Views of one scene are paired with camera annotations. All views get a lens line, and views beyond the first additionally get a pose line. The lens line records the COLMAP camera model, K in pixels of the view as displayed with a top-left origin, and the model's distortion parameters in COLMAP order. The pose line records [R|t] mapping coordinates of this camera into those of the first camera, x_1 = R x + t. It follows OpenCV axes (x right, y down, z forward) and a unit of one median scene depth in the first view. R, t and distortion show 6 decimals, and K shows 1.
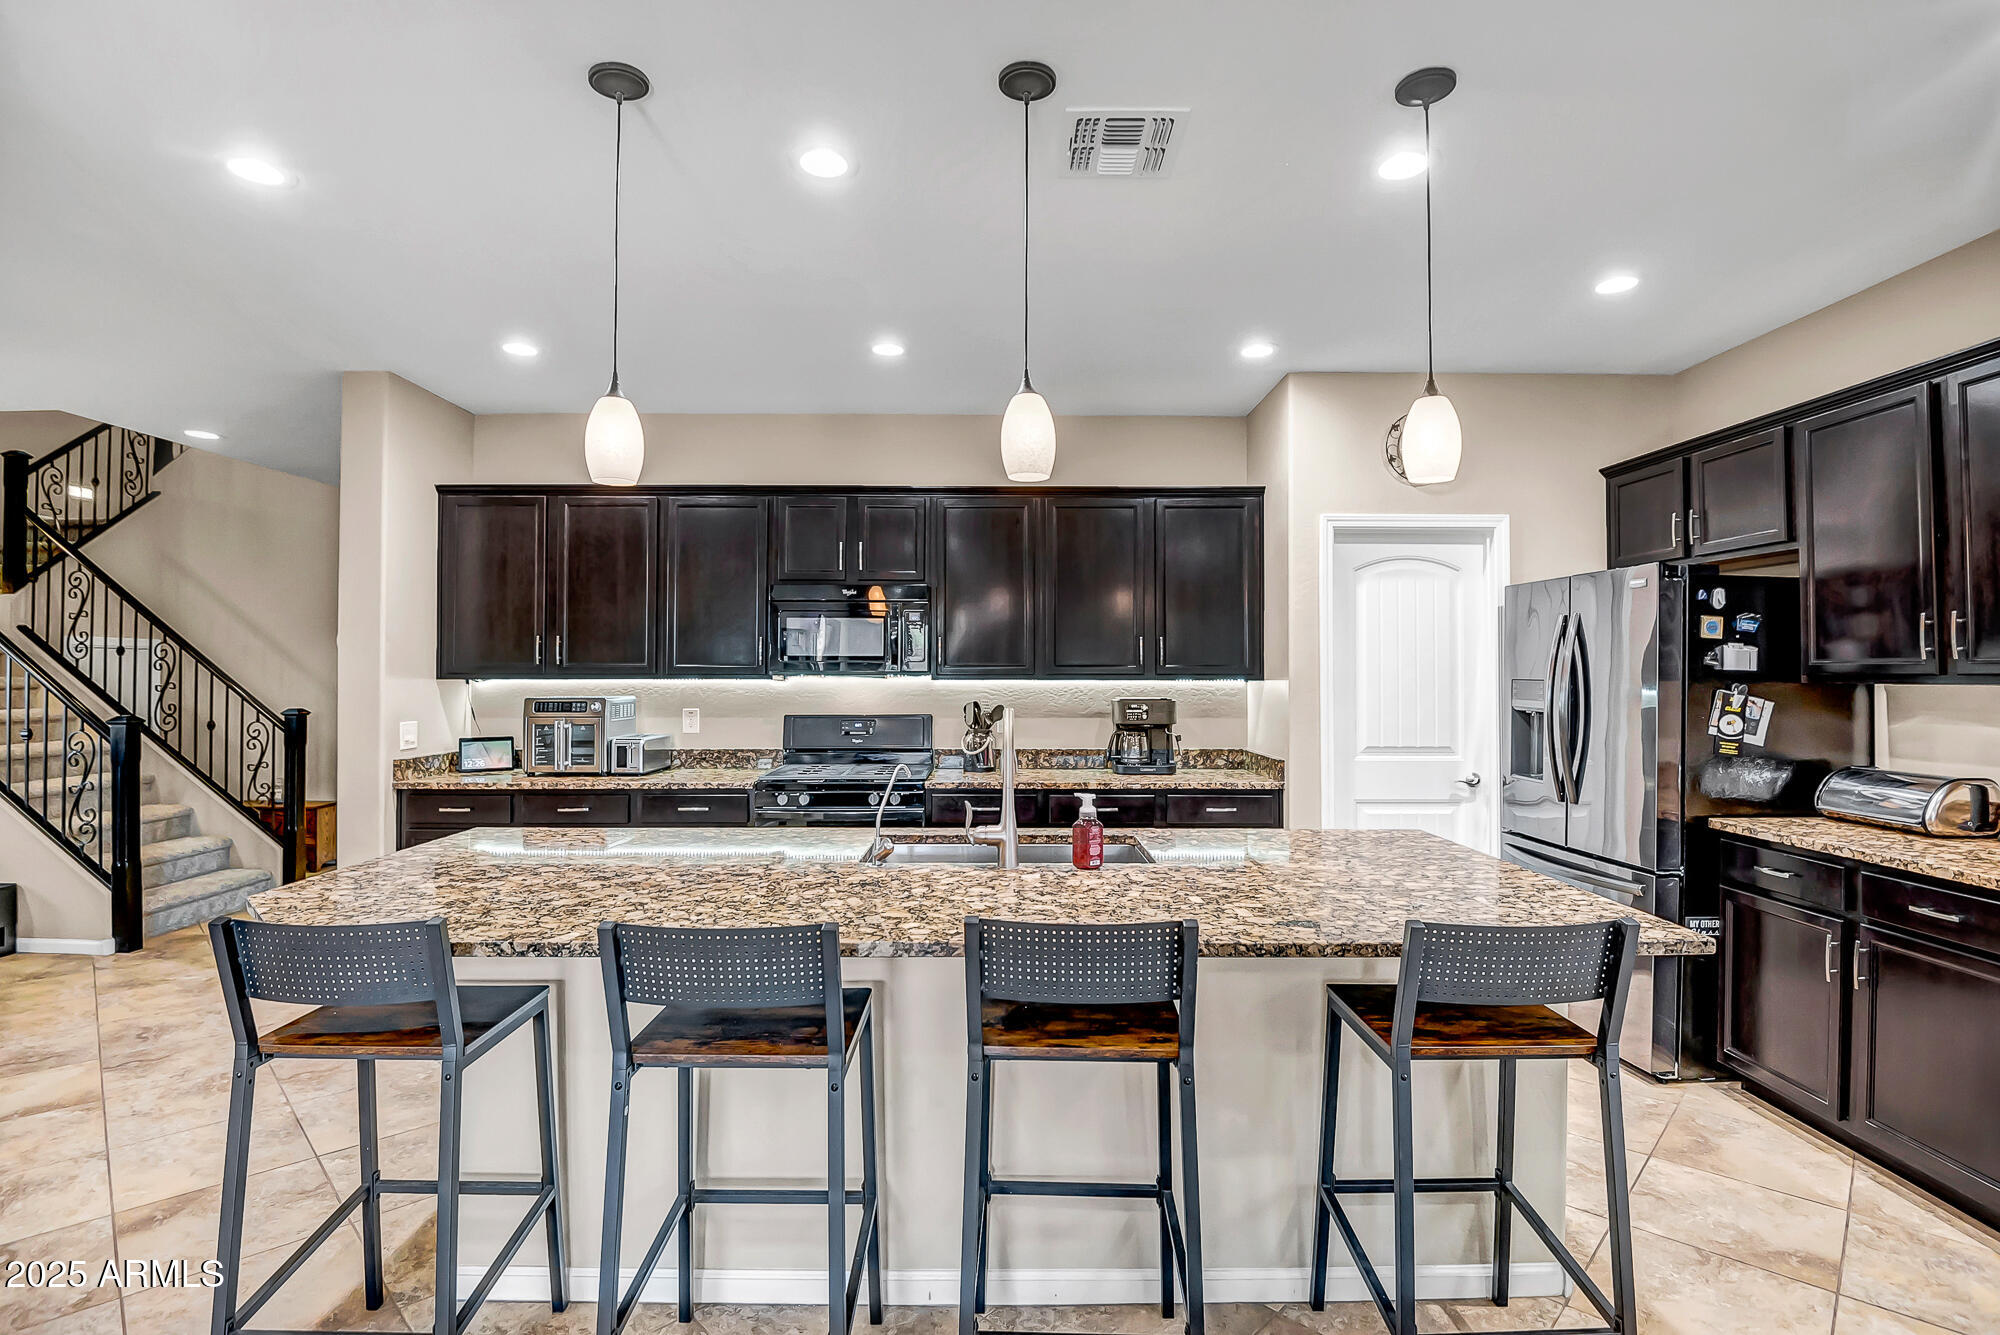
lens RADIAL K [[945.1, 0, 987.1], [0, 945.1, 648.5], [0, 0, 1]] dist [-0.028174, -0.001576]
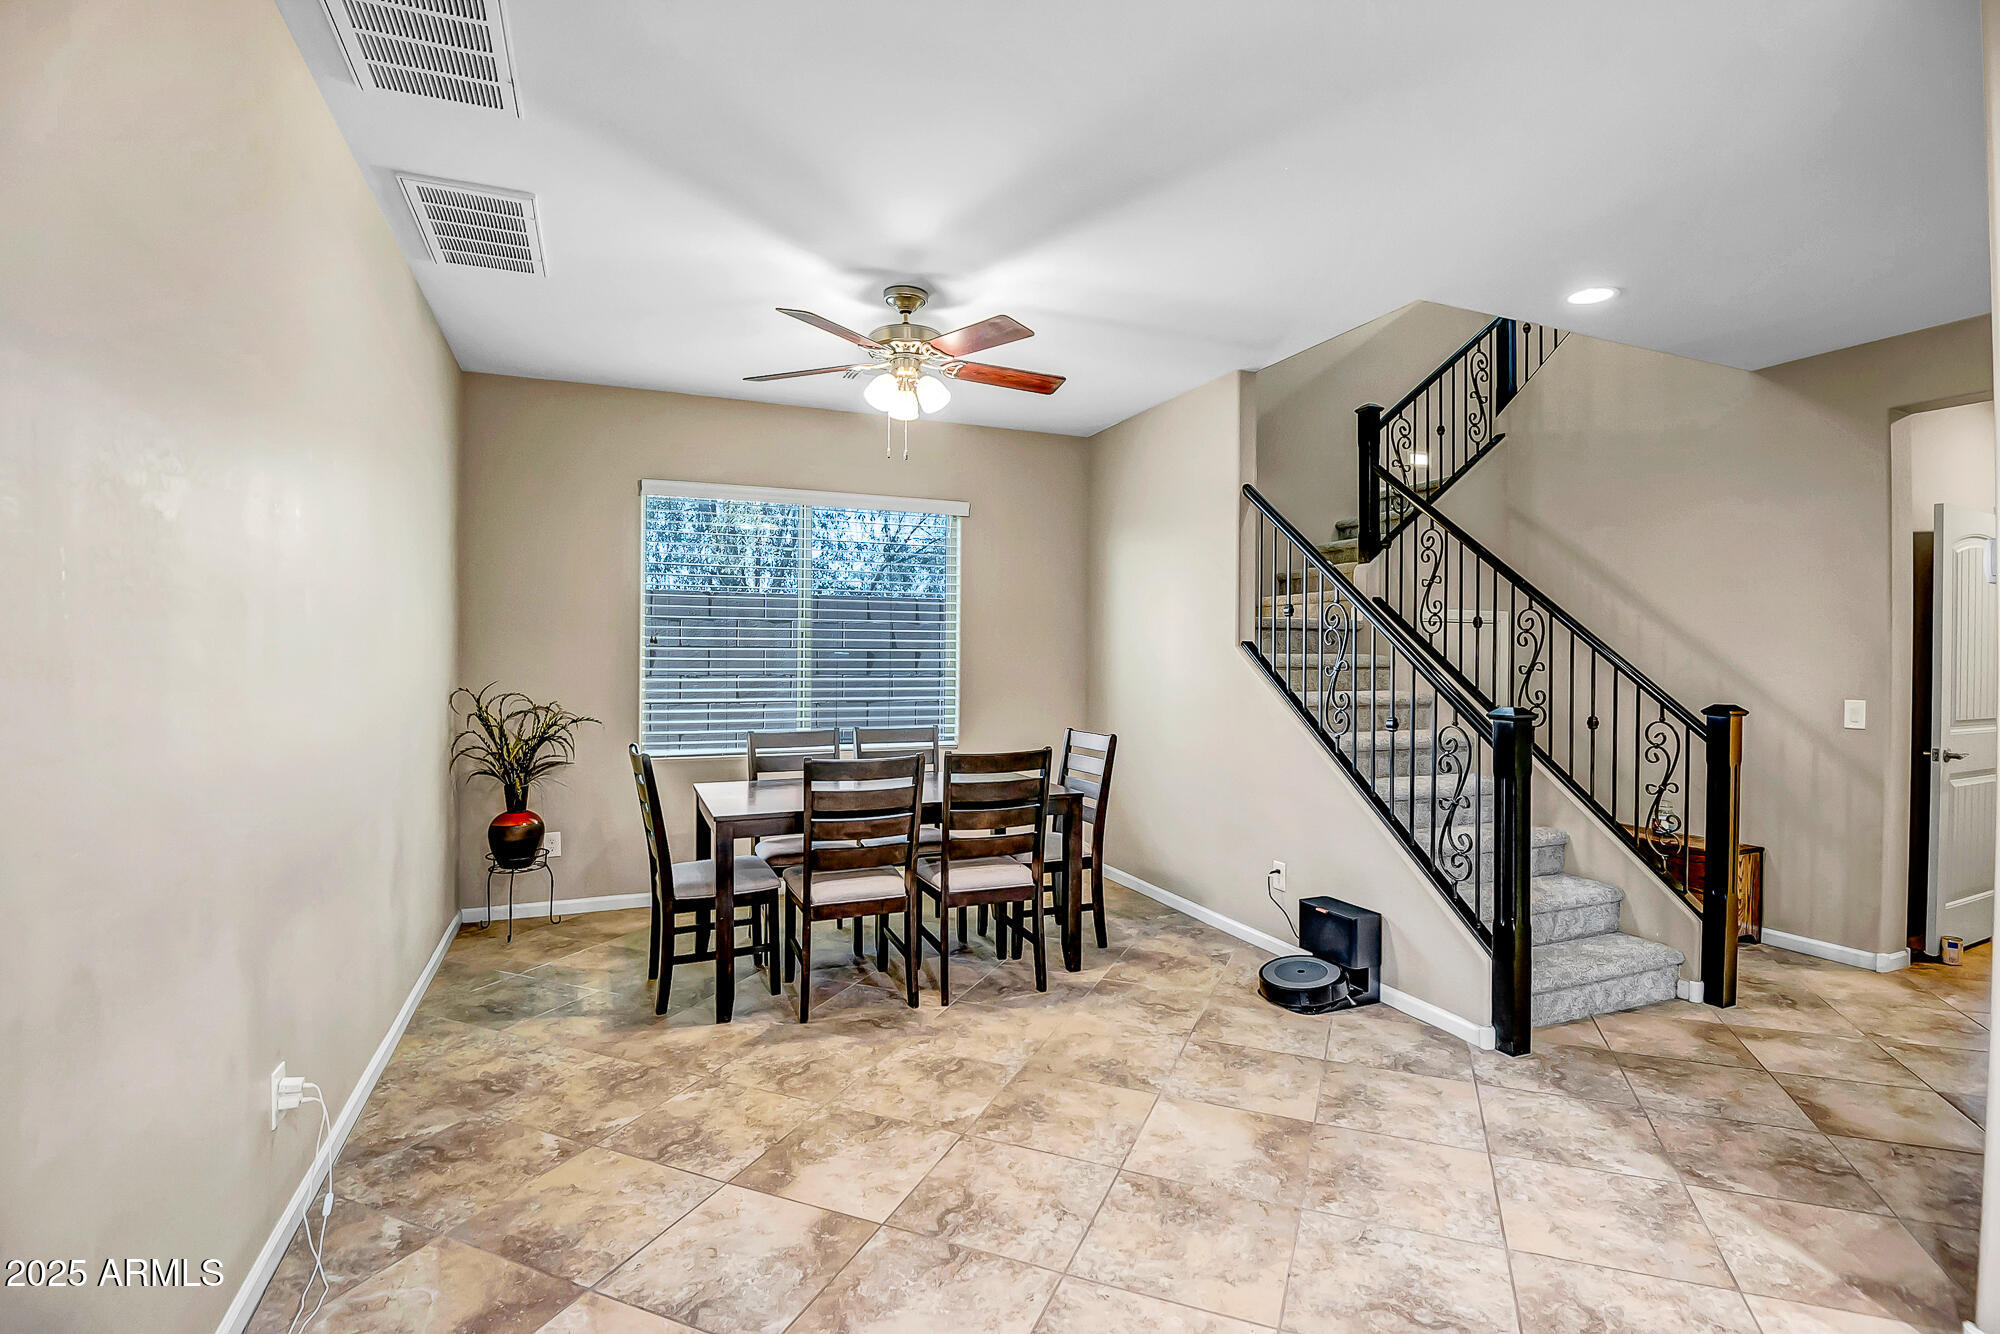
lens RADIAL K [[945.1, 0, 989.0], [0, 945.1, 655.4], [0, 0, 1]] dist [-0.028174, -0.001576]
pose [[0.373505, -0.002099, -0.927626, -0.348799], [0.010145, 0.999947, 0.001822, 0.025514], [0.927573, -0.010091, 0.373506, 0.306175]]
